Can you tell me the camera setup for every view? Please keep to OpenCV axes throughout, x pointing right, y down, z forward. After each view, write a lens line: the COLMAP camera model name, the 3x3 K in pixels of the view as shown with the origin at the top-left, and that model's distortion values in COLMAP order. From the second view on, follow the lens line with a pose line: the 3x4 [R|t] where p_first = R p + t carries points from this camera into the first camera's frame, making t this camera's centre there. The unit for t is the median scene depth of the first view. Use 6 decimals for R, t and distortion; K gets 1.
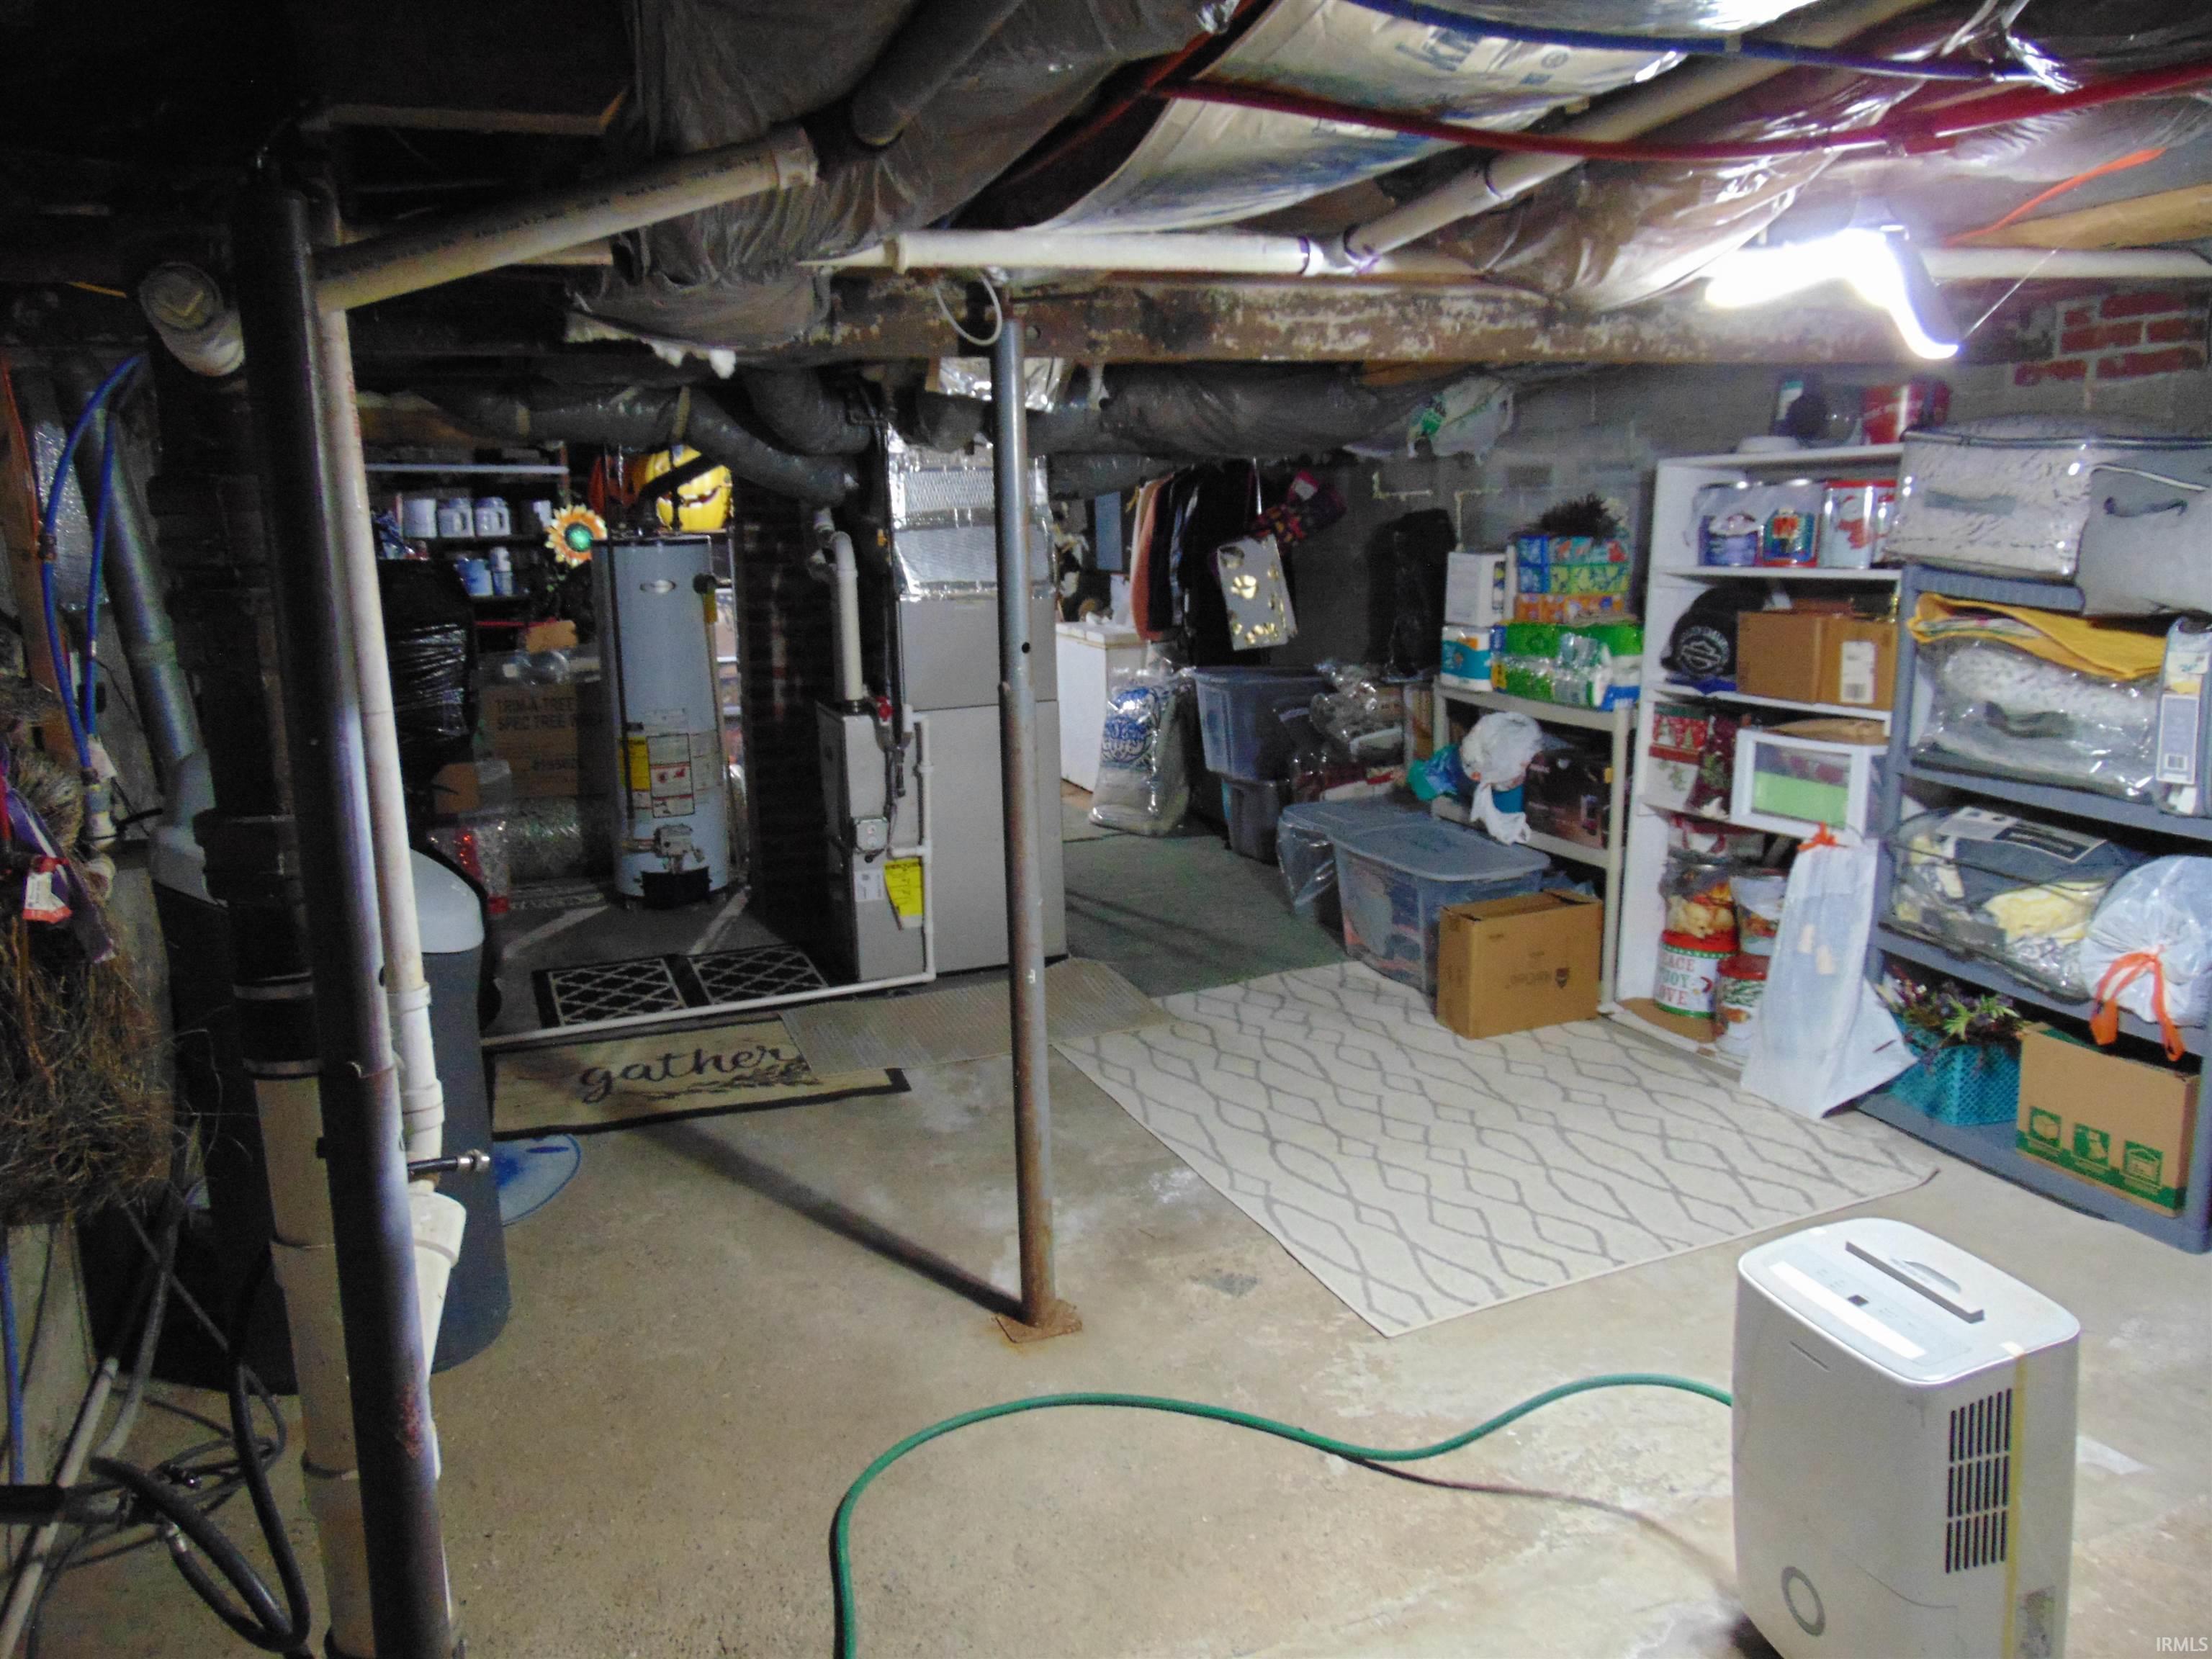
lens RADIAL K [[1650.5, 0, 1108.3], [0, 1650.5, 831.0], [0, 0, 1]] dist [-0.022098, 0.048176]
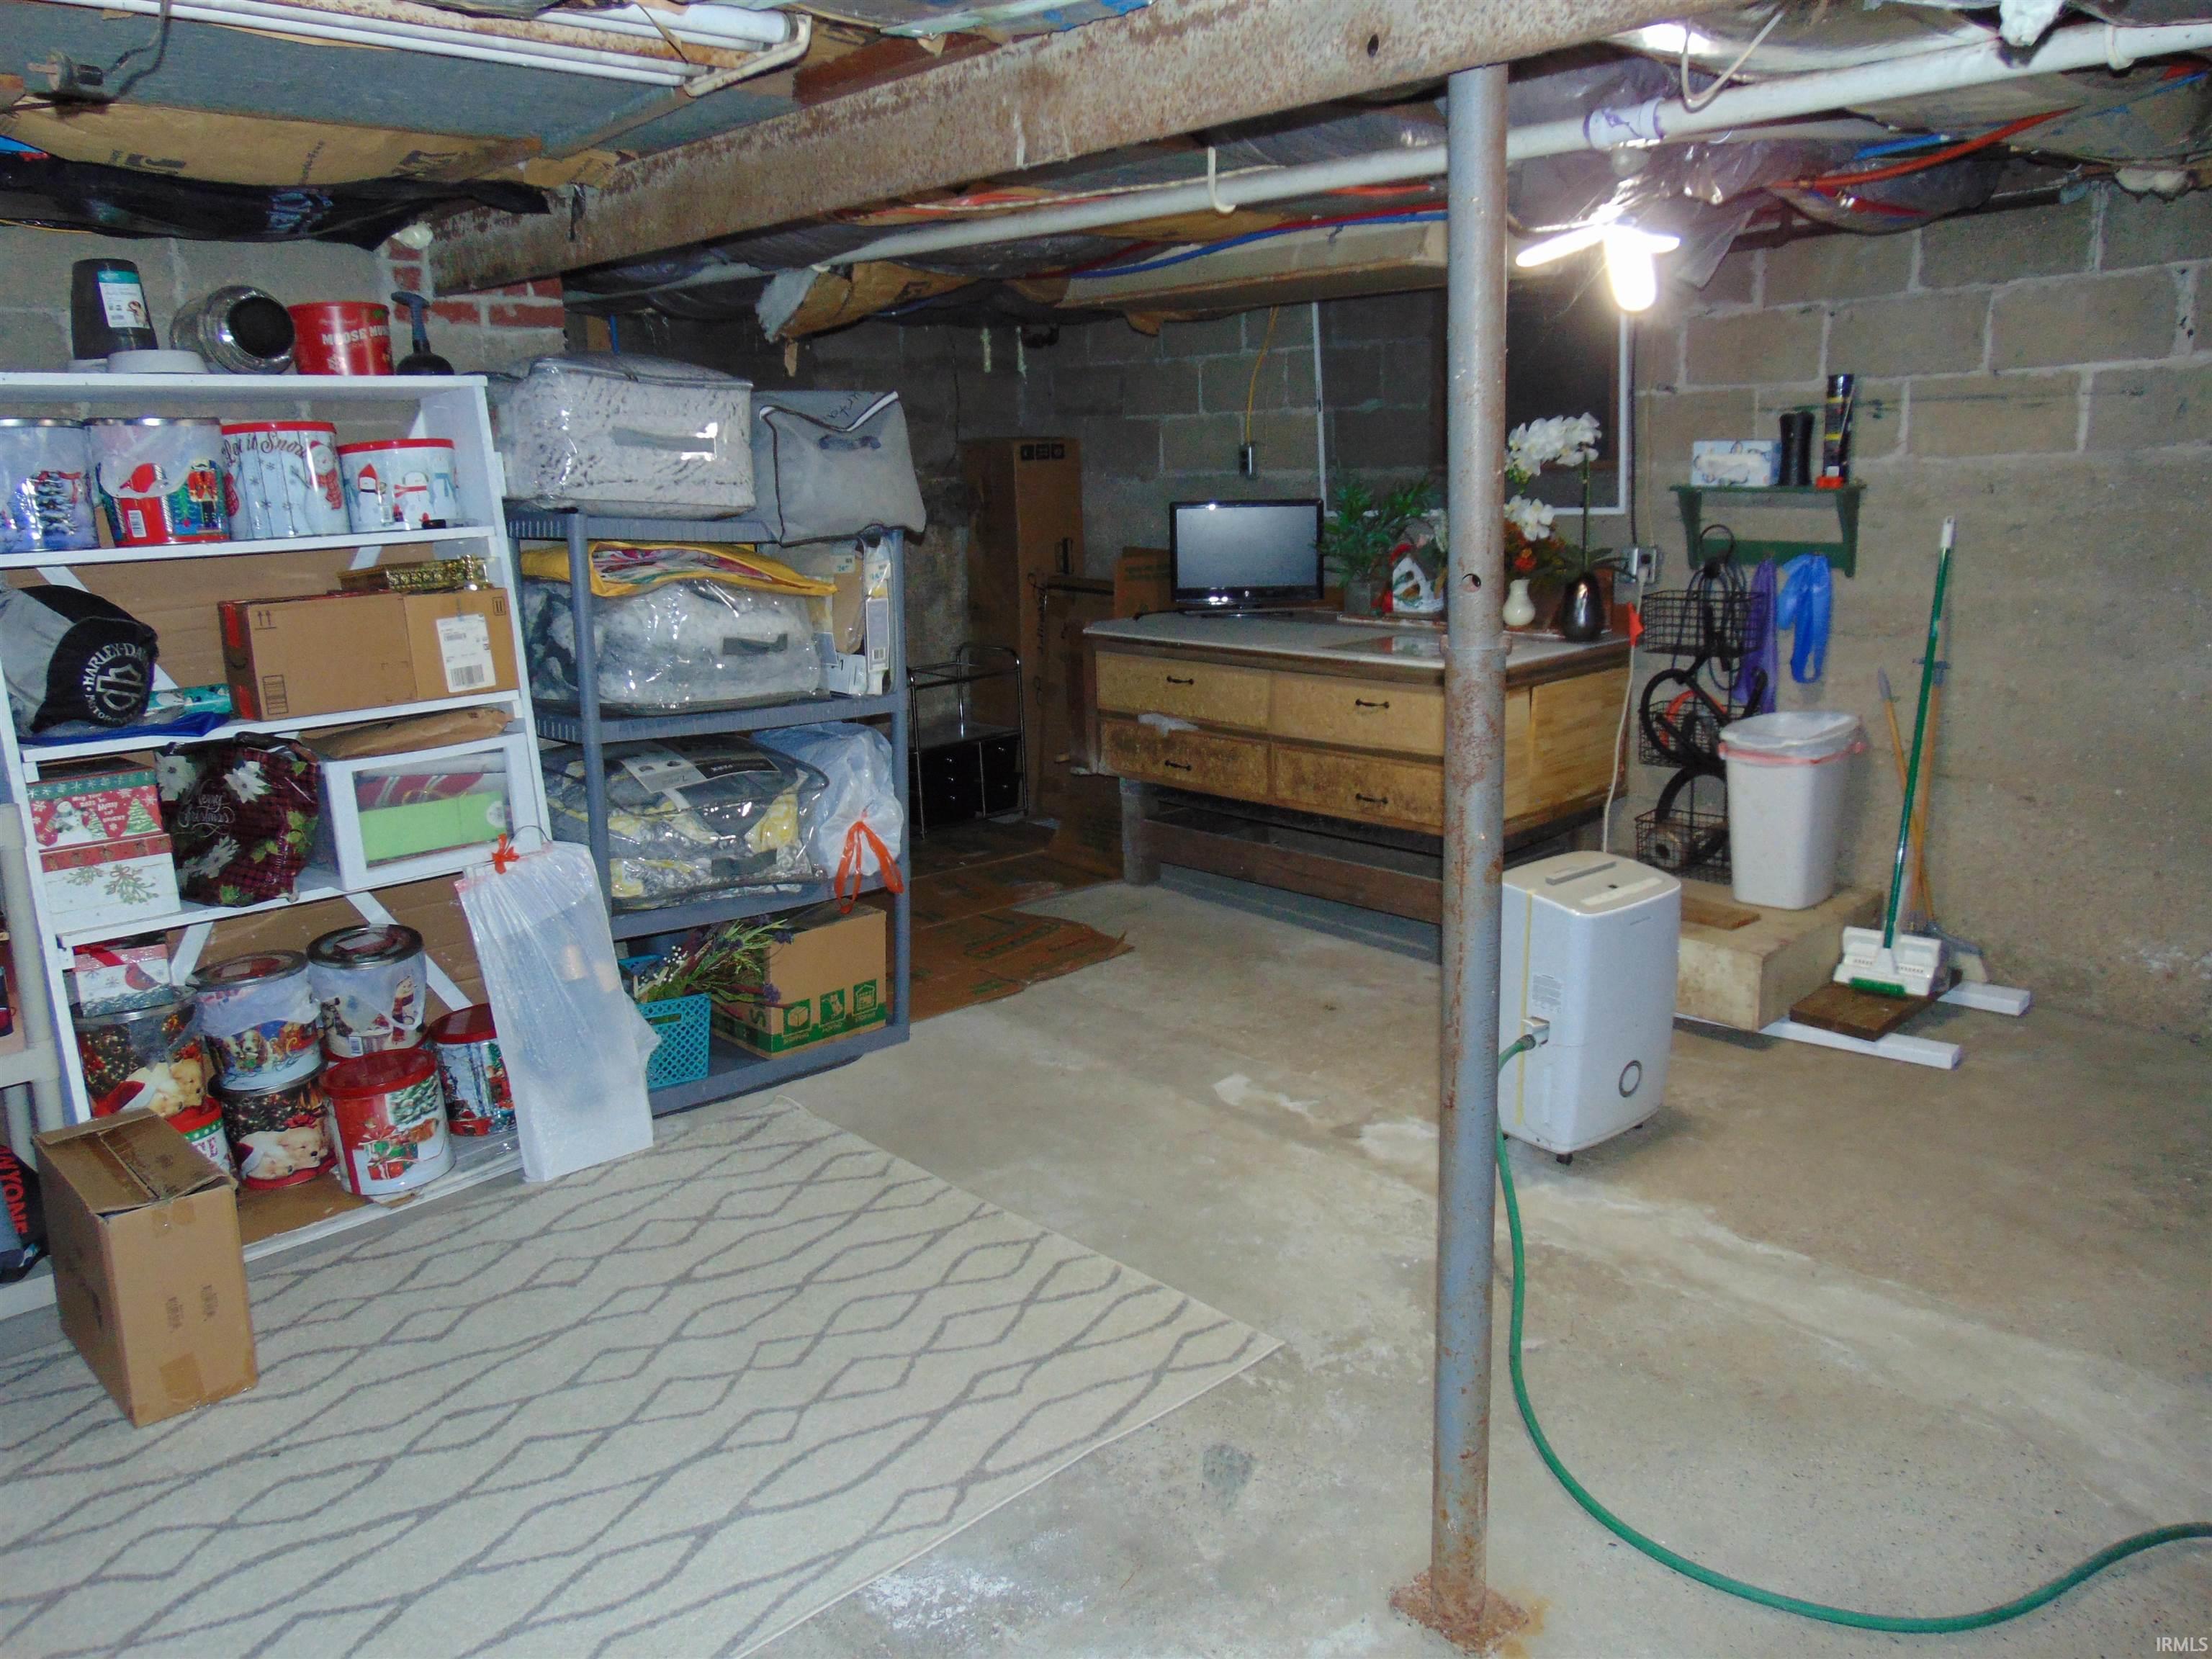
lens RADIAL K [[1650.5, 0, 1110.8], [0, 1650.5, 822.1], [0, 0, 1]] dist [-0.022098, 0.048176]
pose [[-0.378984, -0.162140, 0.911088, -0.449936], [0.217788, 0.941251, 0.258100, -0.165434], [-0.899411, 0.296240, -0.321407, 1.039345]]
